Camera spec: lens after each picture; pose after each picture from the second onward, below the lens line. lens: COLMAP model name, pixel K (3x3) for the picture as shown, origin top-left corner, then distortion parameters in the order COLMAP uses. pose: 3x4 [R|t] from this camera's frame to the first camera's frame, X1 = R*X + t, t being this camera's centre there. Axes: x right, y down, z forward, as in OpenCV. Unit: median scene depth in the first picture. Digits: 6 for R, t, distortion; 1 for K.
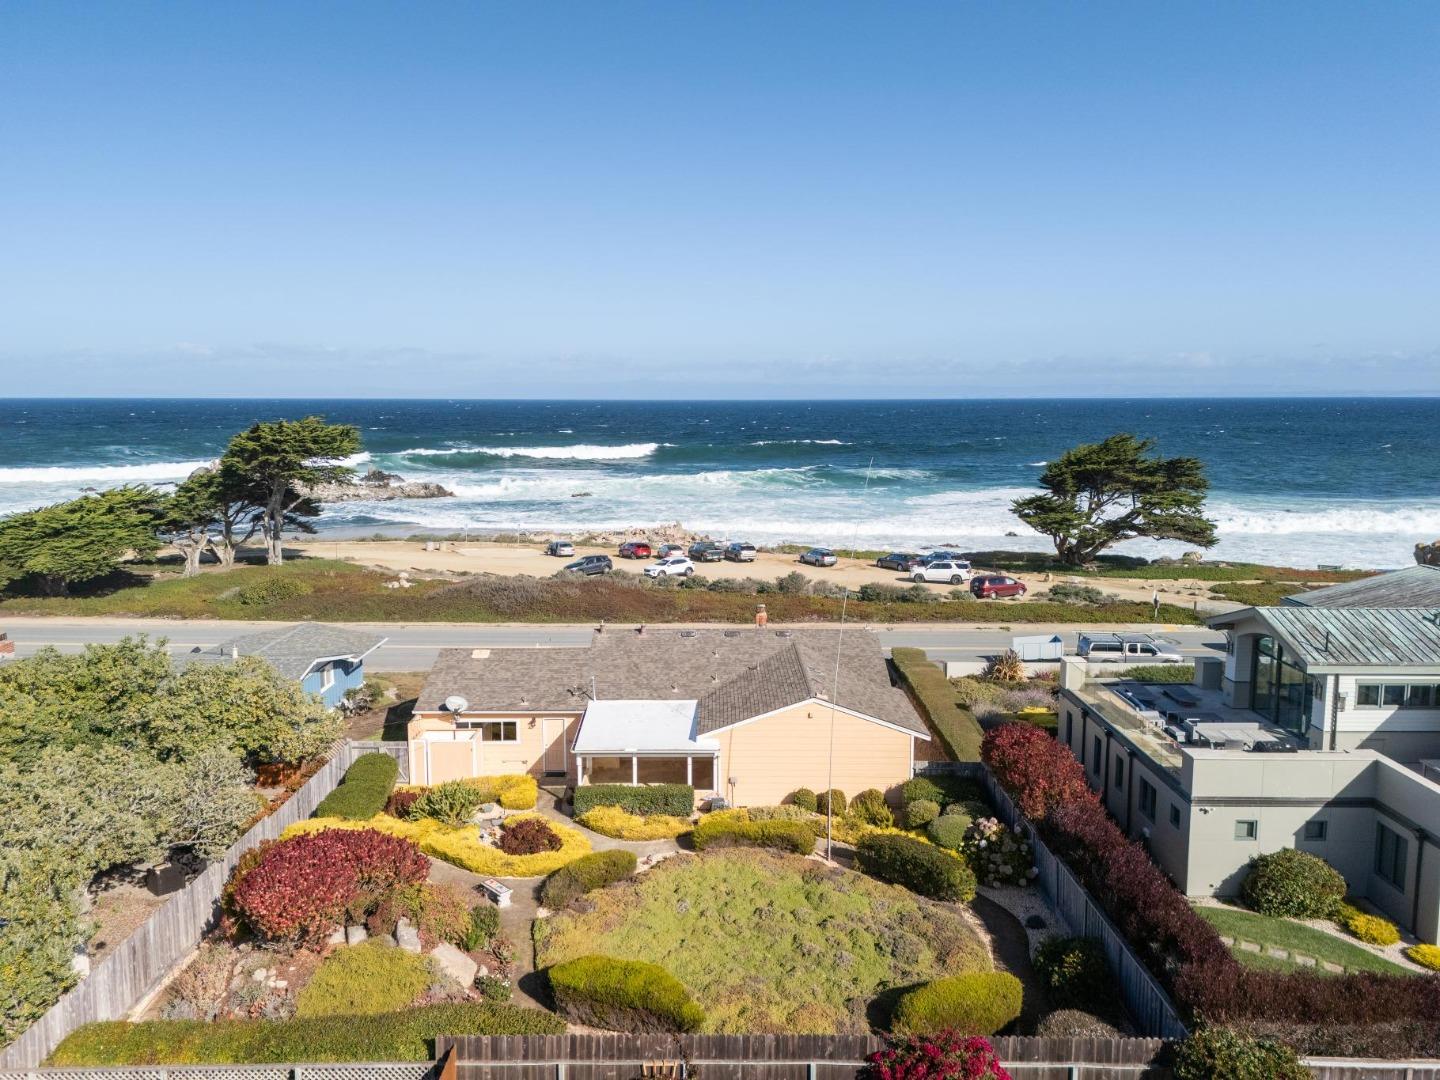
lens RADIAL K [[1048.2, 0, 720.0], [0, 1048.2, 540.0], [0, 0, 1]] dist [0.068149, -0.065404]
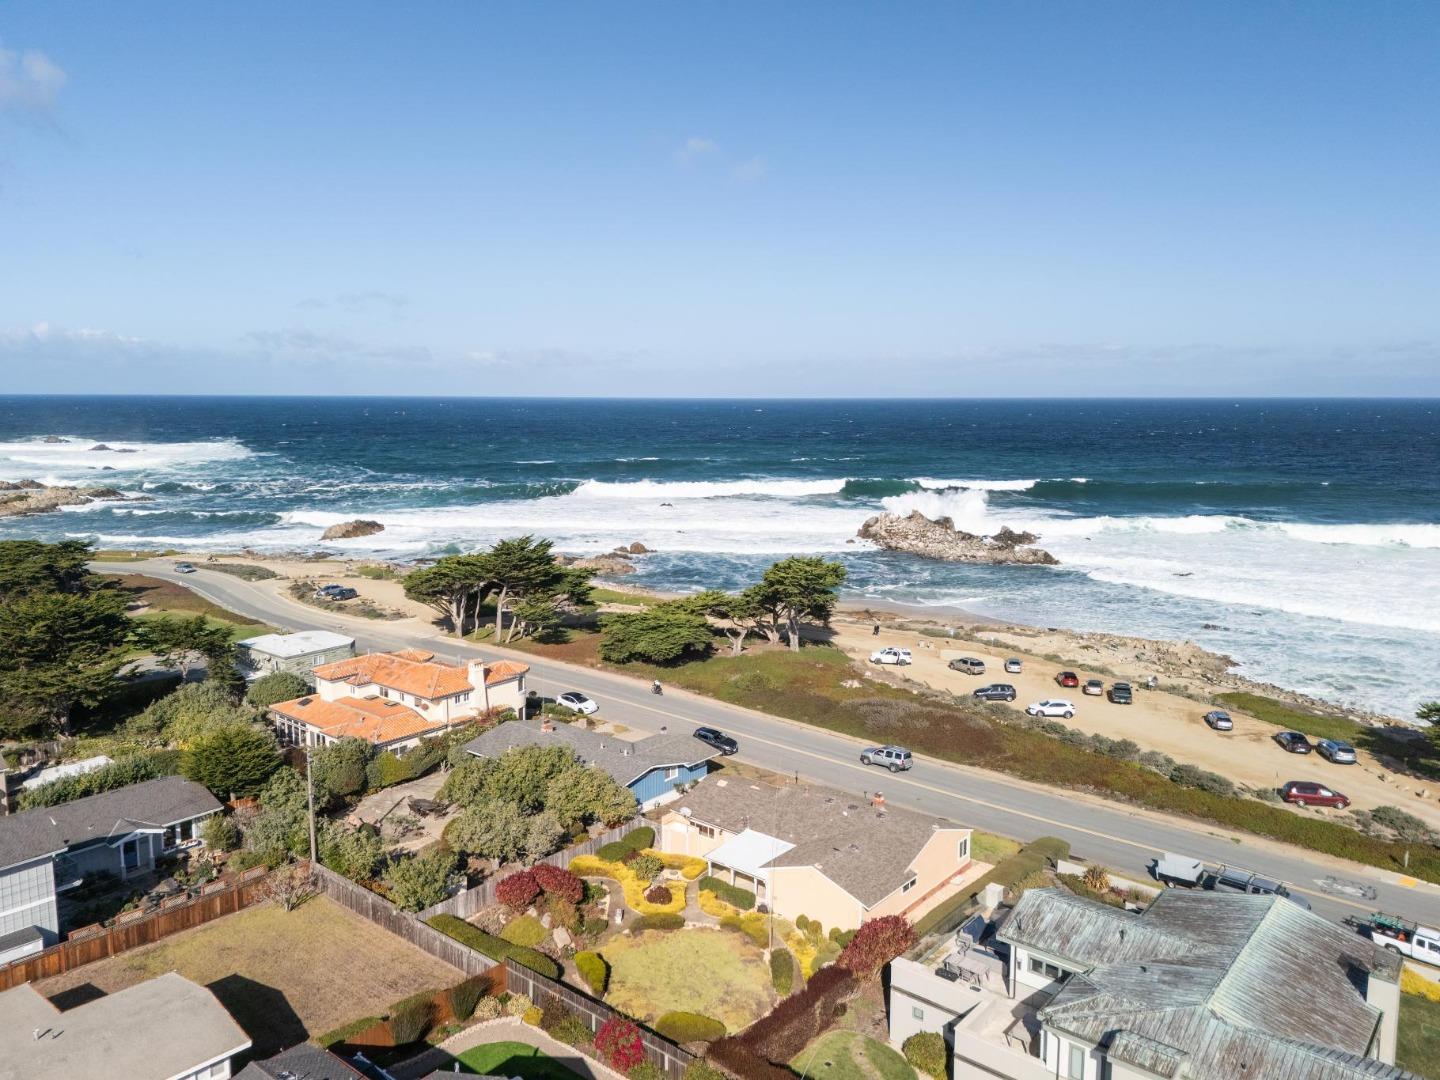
lens RADIAL K [[1048.2, 0, 720.0], [0, 1048.2, 540.0], [0, 0, 1]] dist [0.068149, -0.065404]
pose [[0.771961, 0.088878, -0.629426, 0.918429], [-0.089872, 0.995491, 0.030345, -0.382857], [0.629285, 0.033142, 0.776468, -0.429490]]
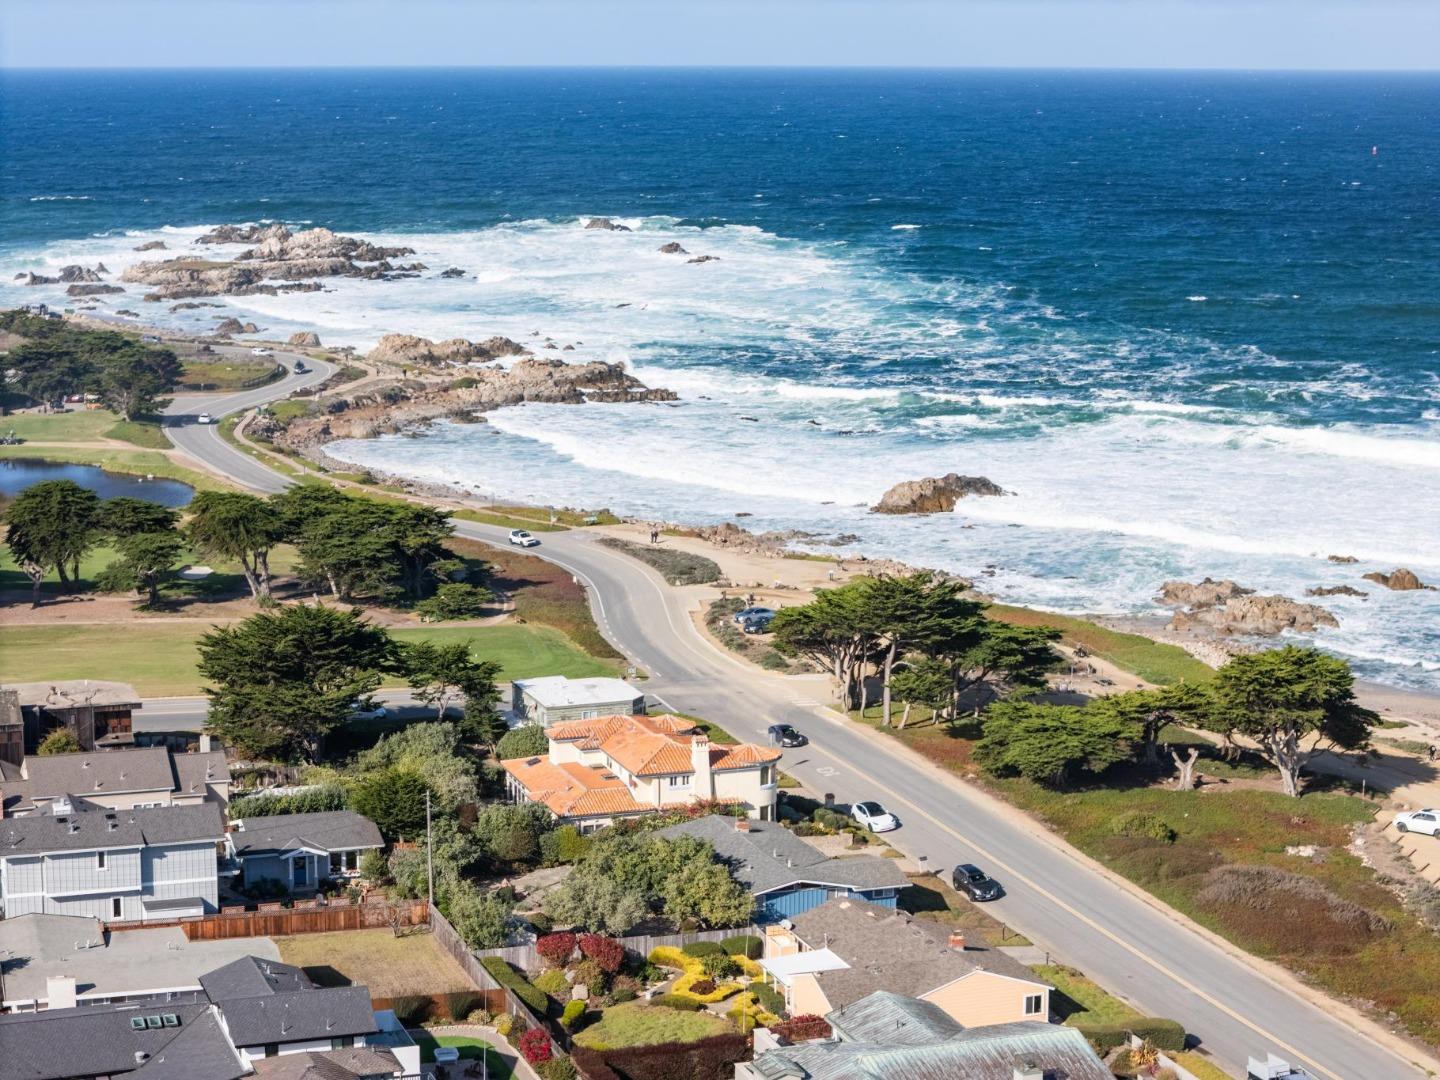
lens RADIAL K [[2865.4, 0, 720.0], [0, 2865.4, 540.0], [0, 0, 1]] dist [-0.174324, 0.050827]
pose [[0.333541, 0.158379, -0.929336, 3.919258], [-0.134575, 0.983690, 0.119343, -0.991779], [0.933081, 0.085260, 0.349415, -0.762306]]
